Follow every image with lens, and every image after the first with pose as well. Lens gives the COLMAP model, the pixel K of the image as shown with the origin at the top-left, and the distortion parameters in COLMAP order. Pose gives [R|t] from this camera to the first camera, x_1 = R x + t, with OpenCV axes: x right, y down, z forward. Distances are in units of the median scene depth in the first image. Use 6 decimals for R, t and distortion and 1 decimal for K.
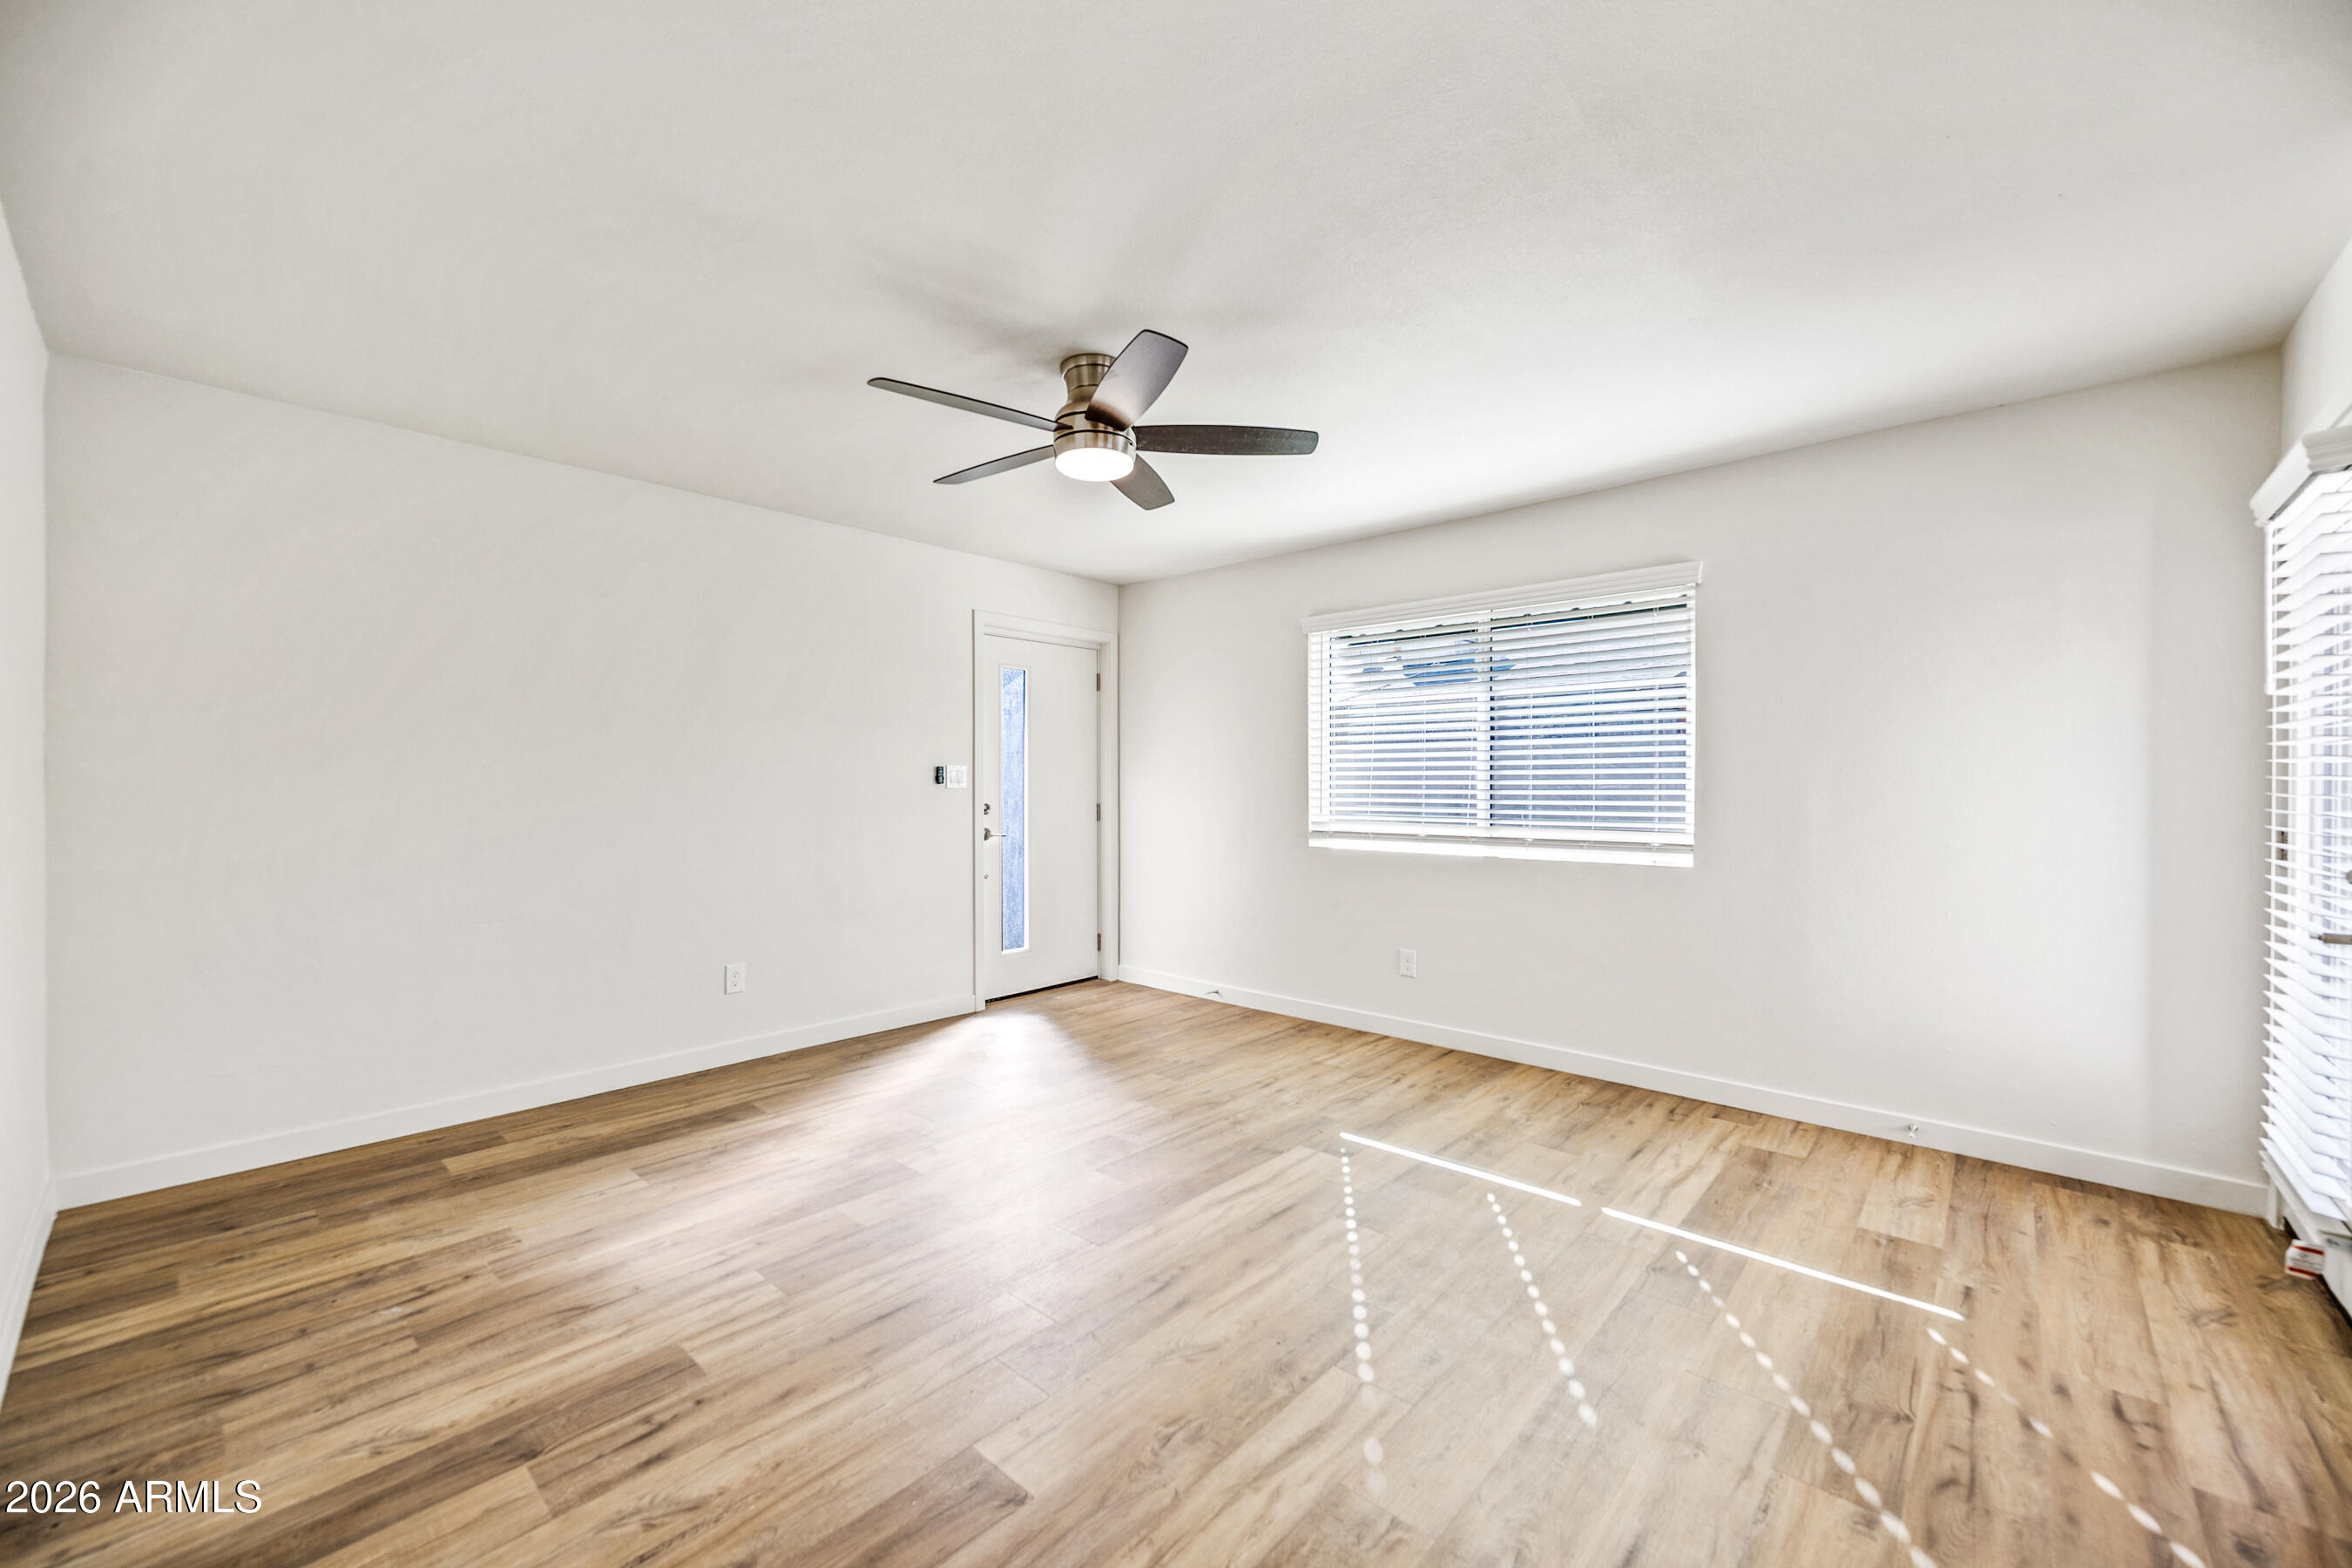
lens RADIAL K [[919.8, 0, 1177.7], [0, 919.8, 782.8], [0, 0, 1]] dist [-0.002712, -0.000344]
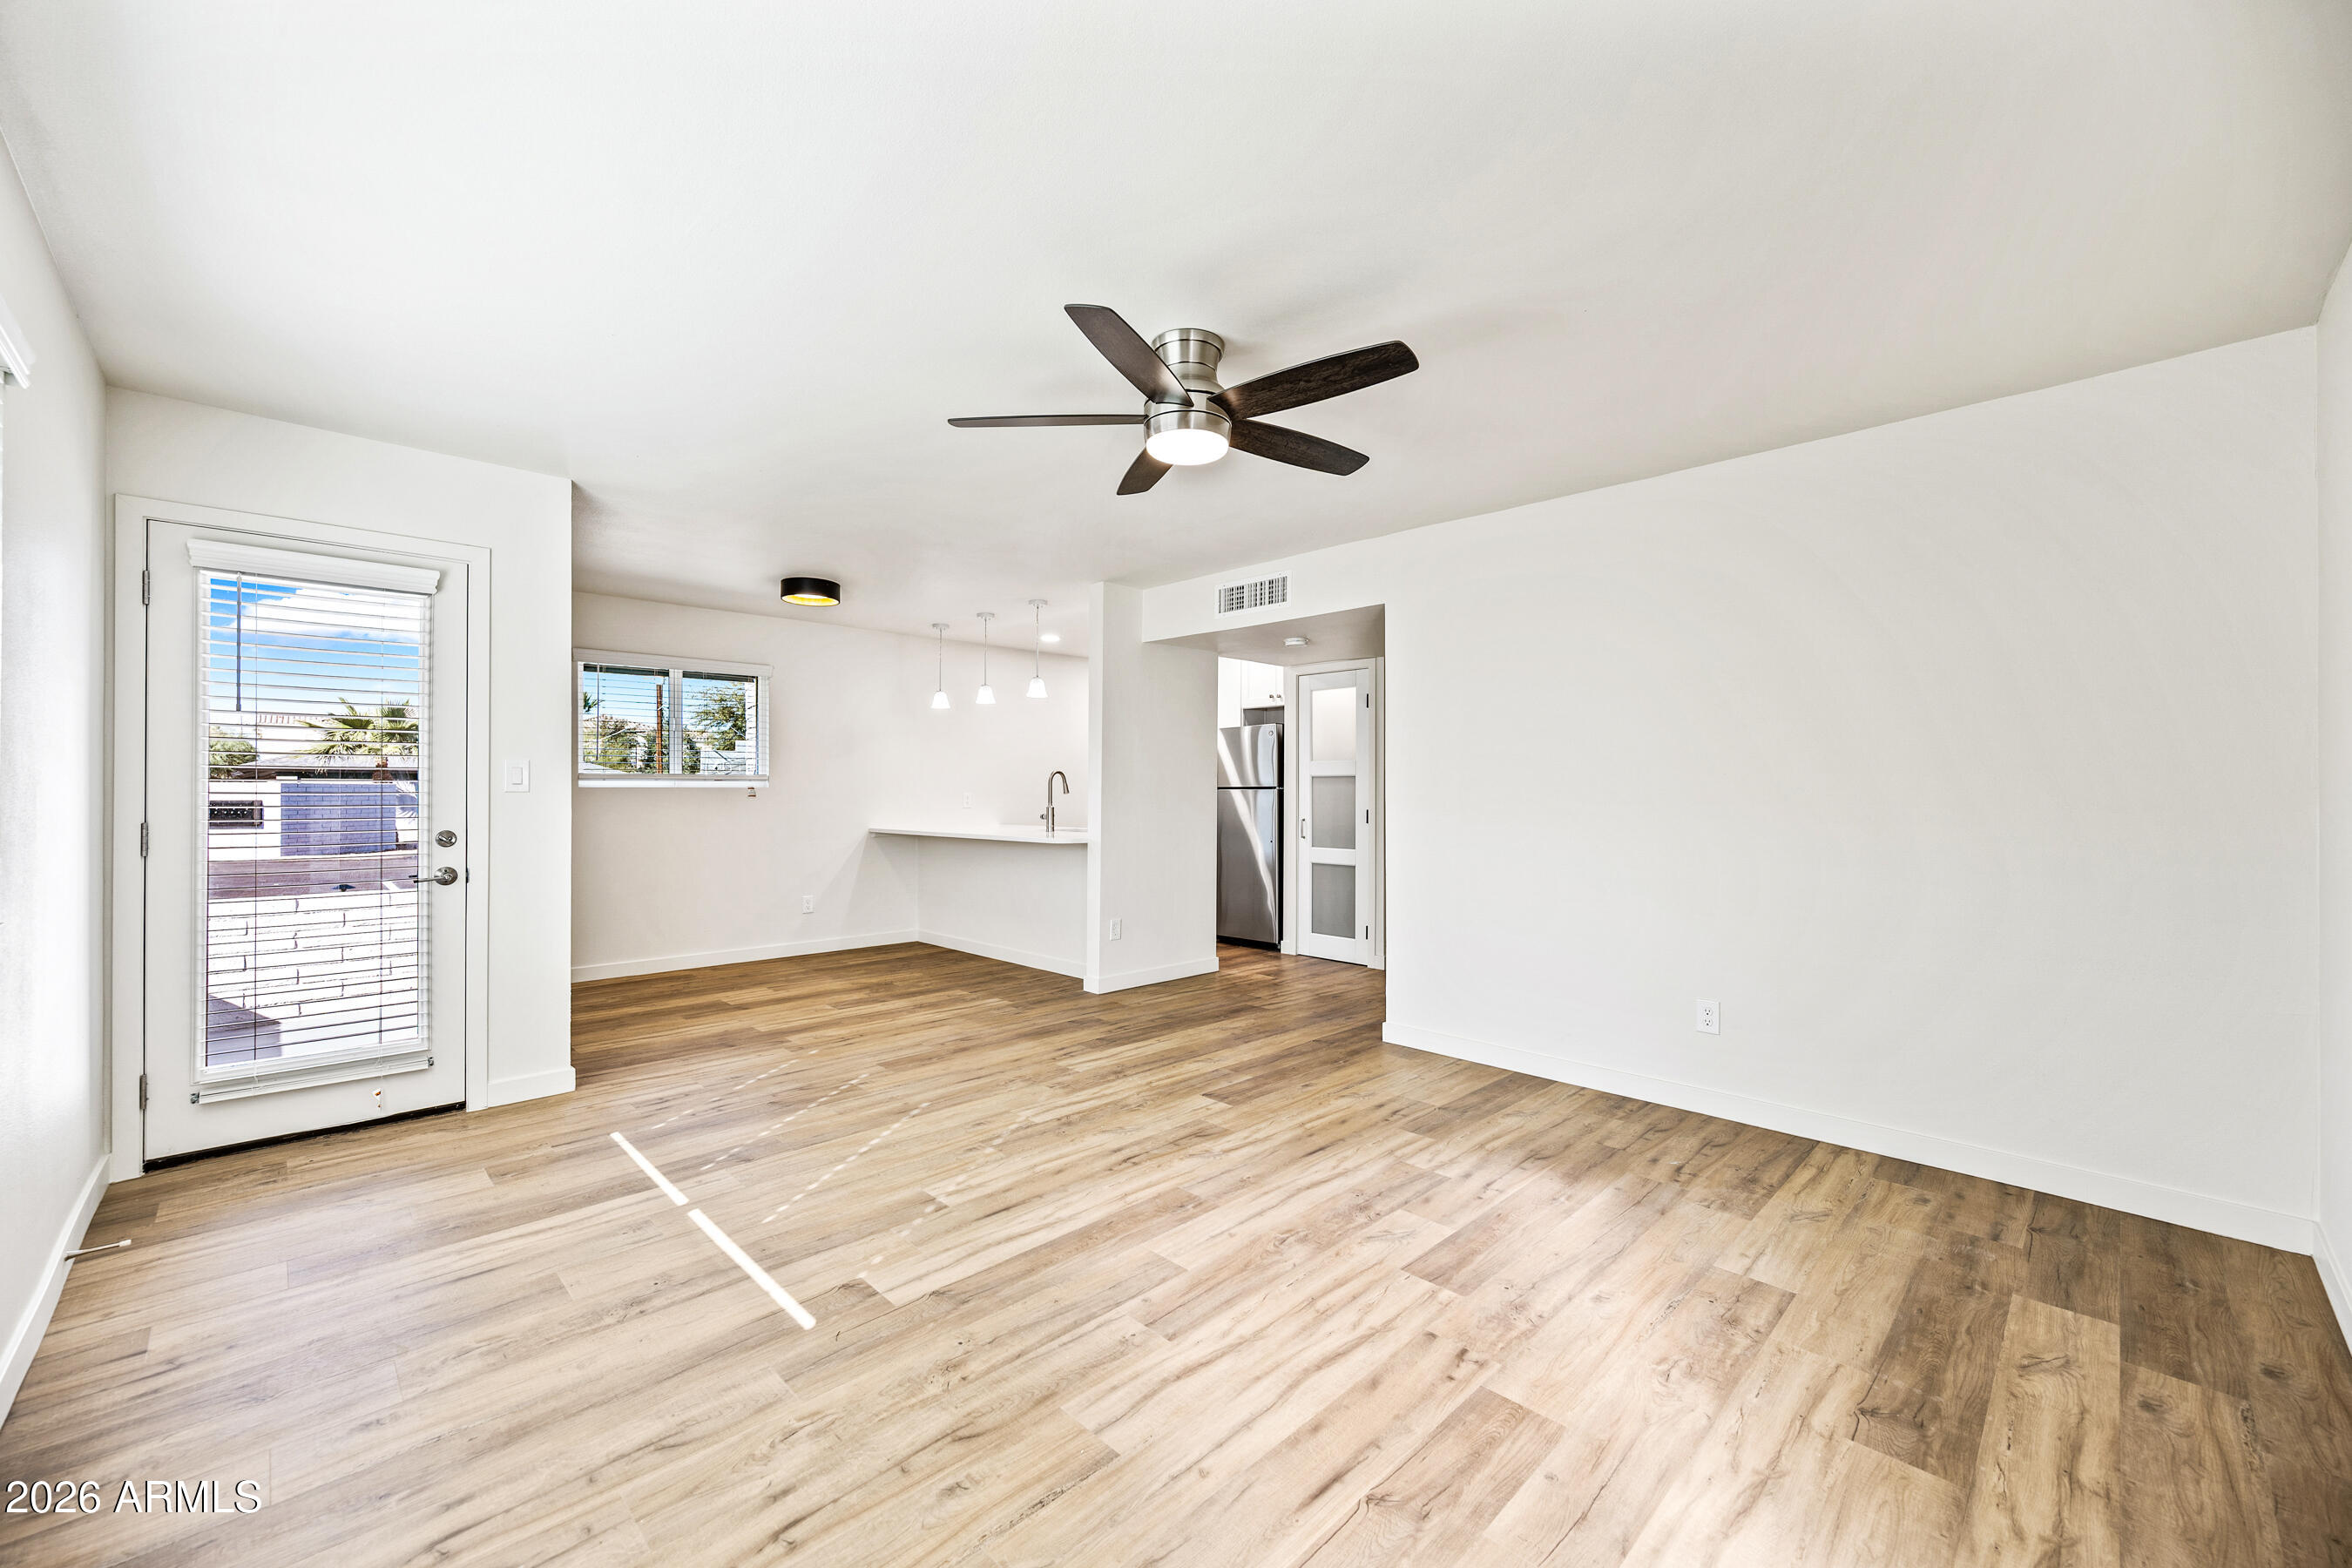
lens RADIAL K [[919.8, 0, 1172.0], [0, 919.8, 790.1], [0, 0, 1]] dist [-0.002712, -0.000344]
pose [[-0.998021, -0.003707, 0.062769, -0.155440], [-0.003750, 0.999993, -0.000561, 0.005622], [-0.062767, -0.000795, -0.998028, 2.233031]]
